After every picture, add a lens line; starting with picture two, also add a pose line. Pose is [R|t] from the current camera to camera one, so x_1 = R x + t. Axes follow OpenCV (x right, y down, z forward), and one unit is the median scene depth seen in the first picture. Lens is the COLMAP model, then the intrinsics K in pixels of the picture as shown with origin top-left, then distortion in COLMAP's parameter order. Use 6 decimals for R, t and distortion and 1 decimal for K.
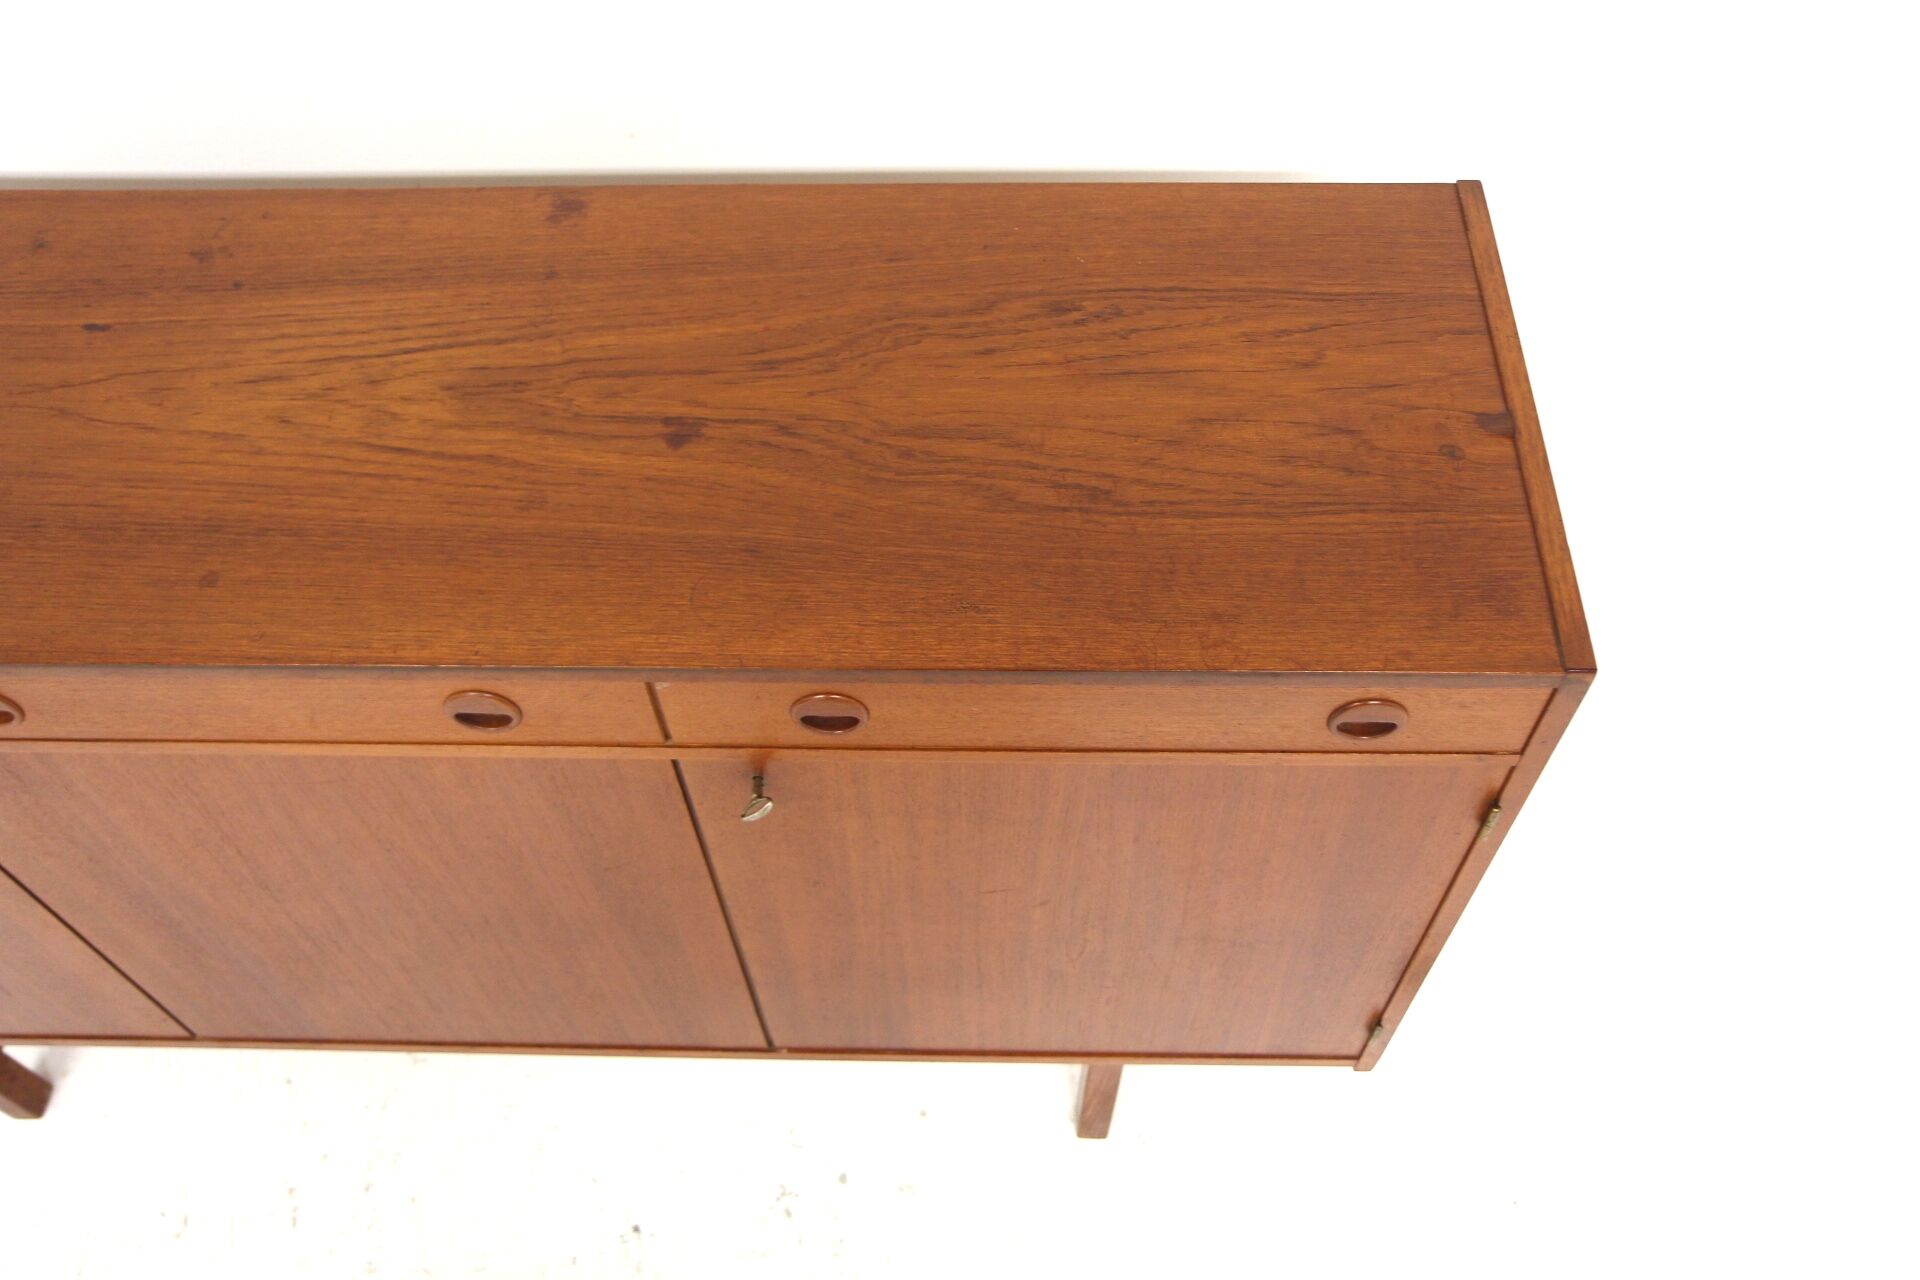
lens RADIAL K [[1622.5, 0, 947.1], [0, 1622.5, 732.5], [0, 0, 1]] dist [-0.082910, 0.047795]
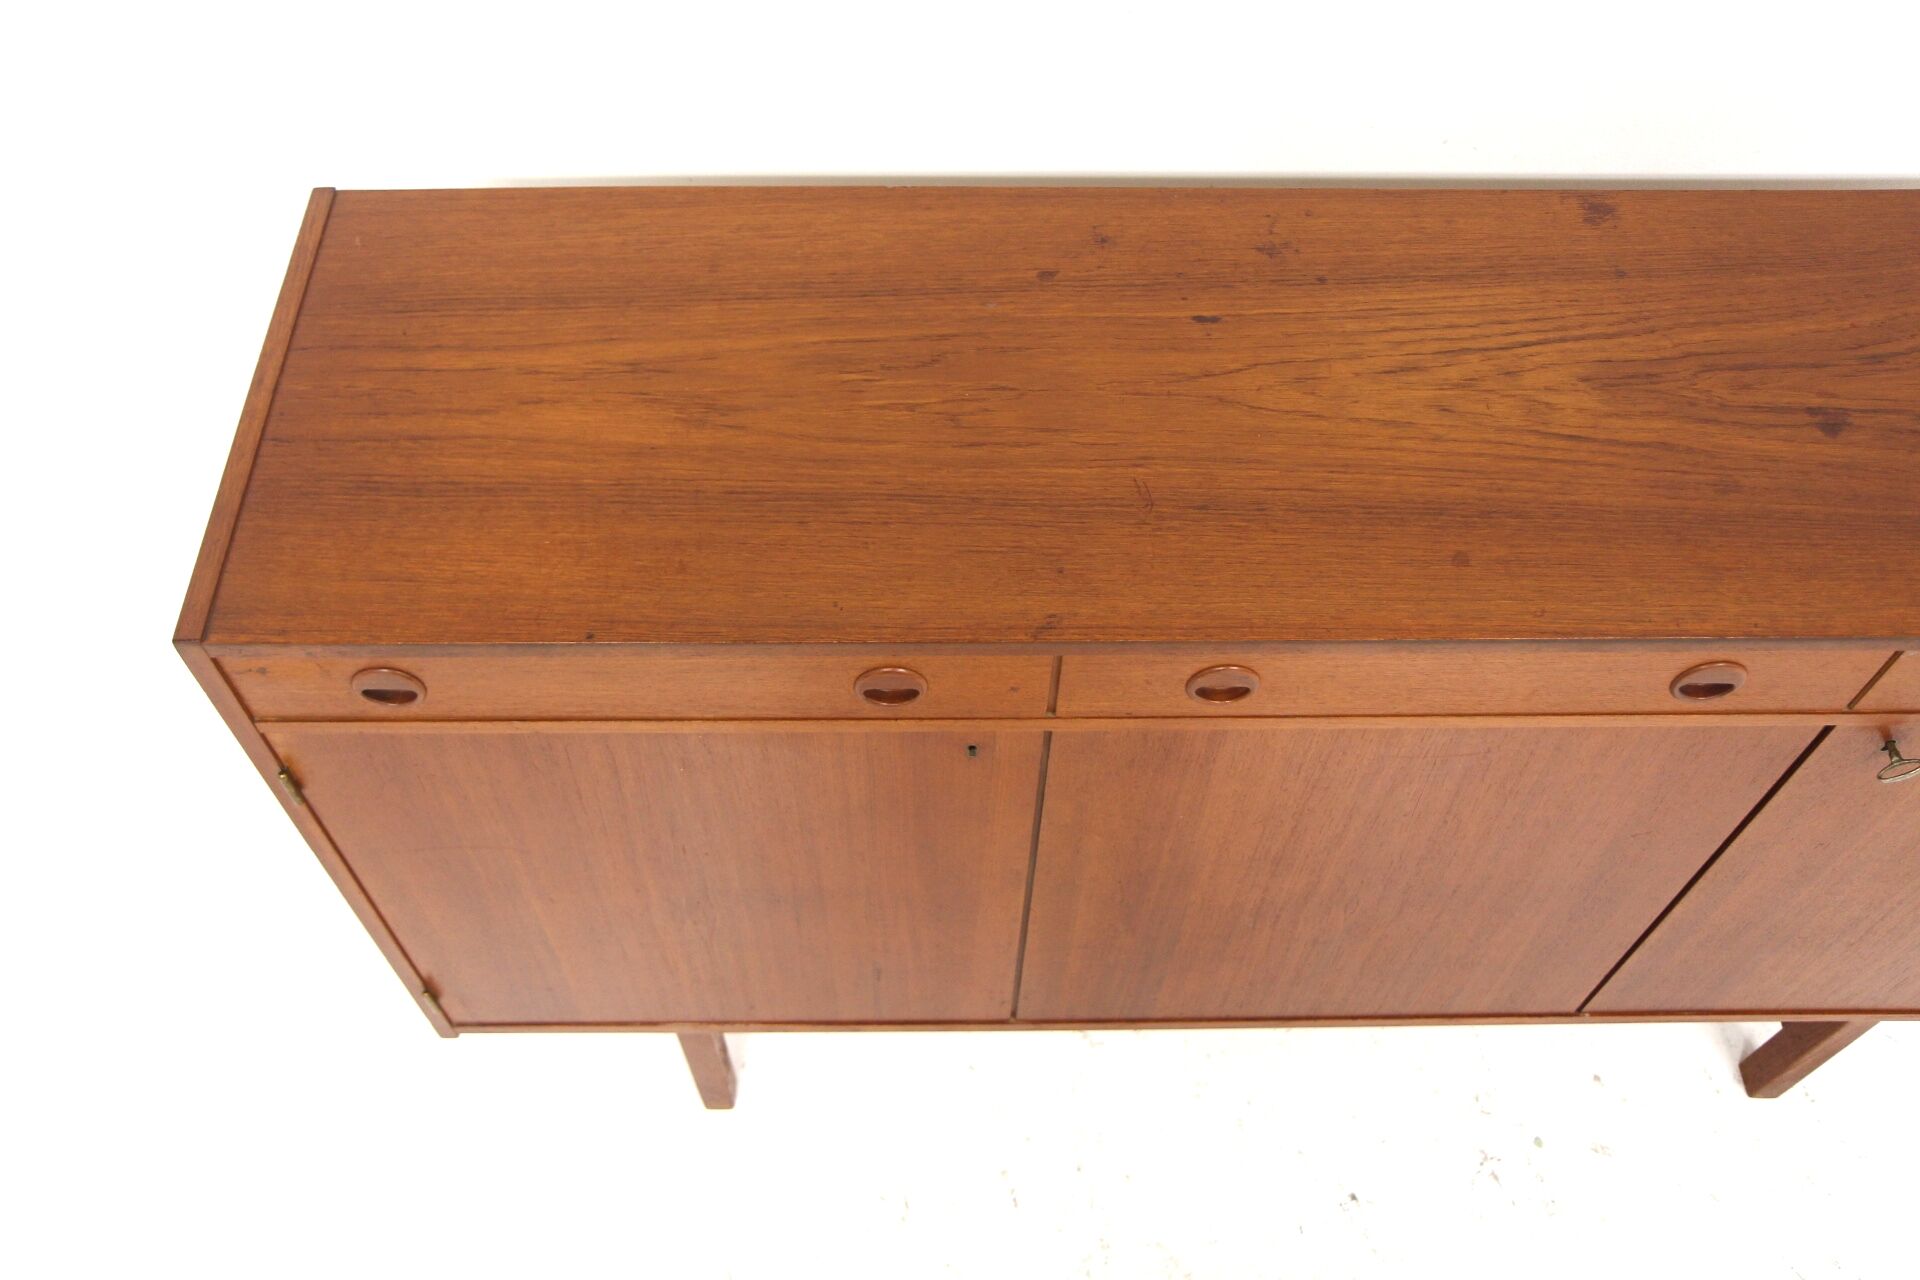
lens RADIAL K [[1622.5, 0, 920.0], [0, 1622.5, 657.2], [0, 0, 1]] dist [-0.082910, 0.047795]
pose [[0.999828, -0.015058, 0.010866, -0.777479], [0.015366, 0.999467, -0.028787, -0.005248], [-0.010427, 0.028949, 0.999527, -0.057776]]
